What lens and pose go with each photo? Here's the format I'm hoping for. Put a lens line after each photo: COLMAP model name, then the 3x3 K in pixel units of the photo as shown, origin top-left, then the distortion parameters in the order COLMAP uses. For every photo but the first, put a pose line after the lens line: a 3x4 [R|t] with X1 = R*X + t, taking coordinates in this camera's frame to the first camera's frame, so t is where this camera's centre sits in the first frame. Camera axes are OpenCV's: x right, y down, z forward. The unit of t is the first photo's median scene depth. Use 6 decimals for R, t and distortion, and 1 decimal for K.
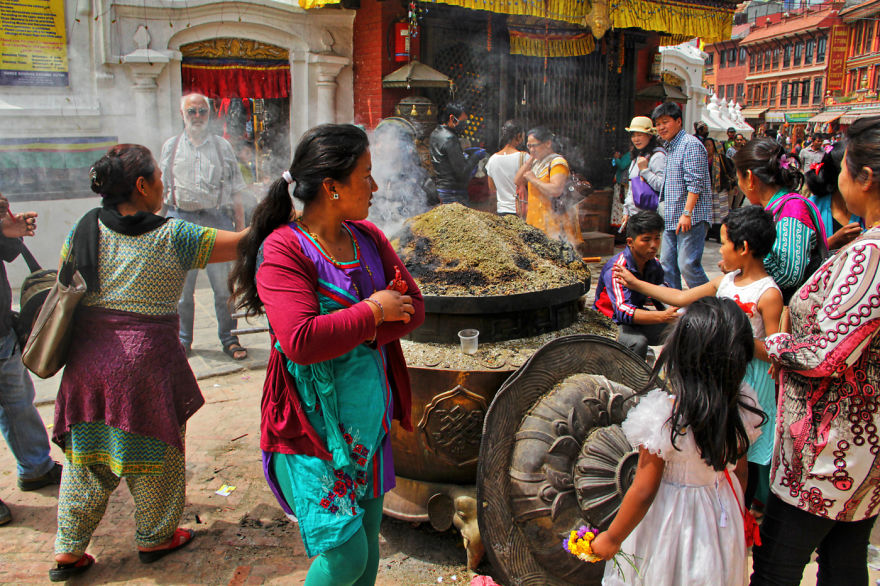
lens RADIAL K [[763.0, 0, 440.0], [0, 763.0, 293.0], [0, 0, 1]] dist [-0.187396, 0.168791]
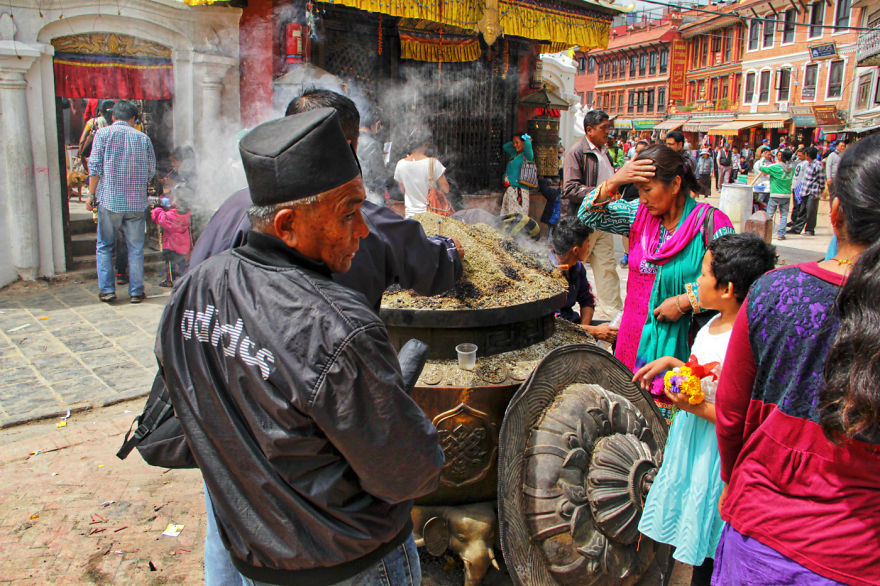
lens RADIAL K [[763.0, 0, 440.0], [0, 763.0, 293.0], [0, 0, 1]] dist [-0.187396, 0.168791]
pose [[0.978510, -0.027198, 0.204399, -0.102985], [0.028528, 0.999587, -0.003564, -0.007354], [-0.204218, 0.009319, 0.978881, 0.037978]]
